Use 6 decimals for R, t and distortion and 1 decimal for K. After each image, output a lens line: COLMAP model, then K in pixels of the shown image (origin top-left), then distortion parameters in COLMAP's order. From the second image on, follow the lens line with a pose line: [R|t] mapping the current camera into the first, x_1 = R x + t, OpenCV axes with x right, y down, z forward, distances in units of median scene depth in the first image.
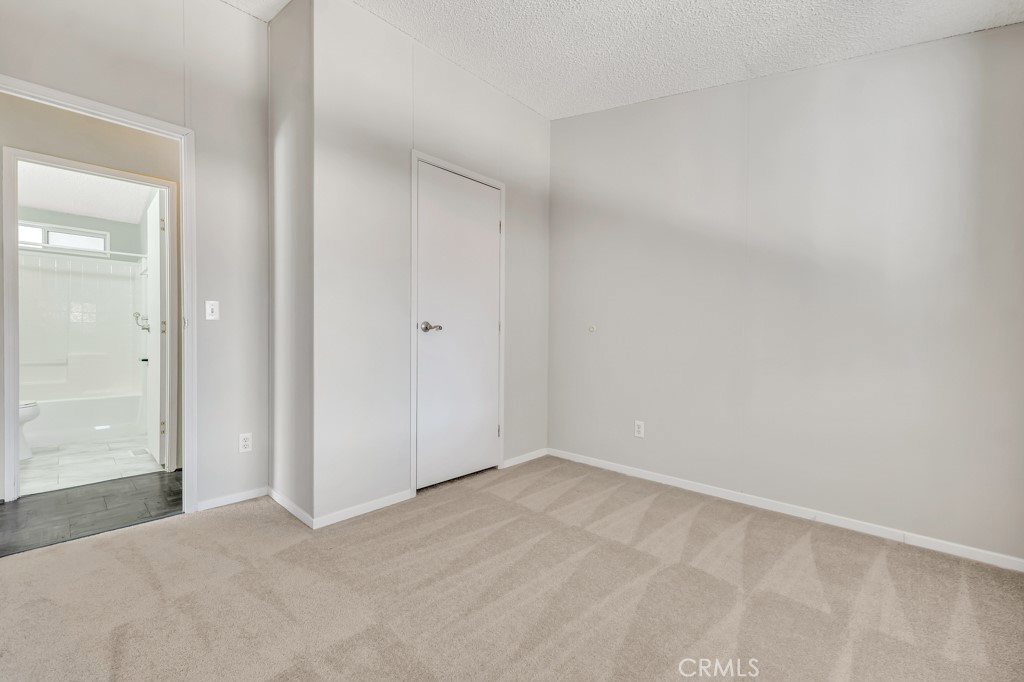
lens RADIAL K [[427.1, 0, 513.4], [0, 427.1, 341.3], [0, 0, 1]] dist [0.007785, 0.000018]
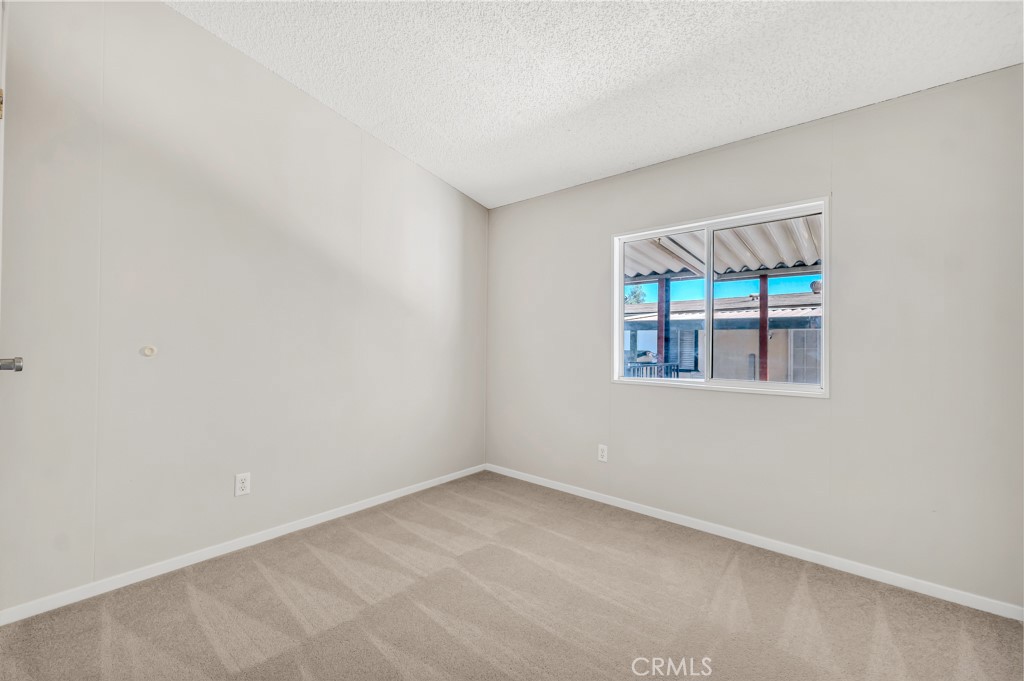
lens RADIAL K [[412.9, 0, 512.8], [0, 412.9, 344.1], [0, 0, 1]] dist [0.001765, 0.000252]
pose [[-0.066813, 0.001782, 0.997764, -0.624304], [-0.005776, 0.999981, -0.002173, -0.059061], [-0.997749, -0.005908, -0.066801, 0.761719]]
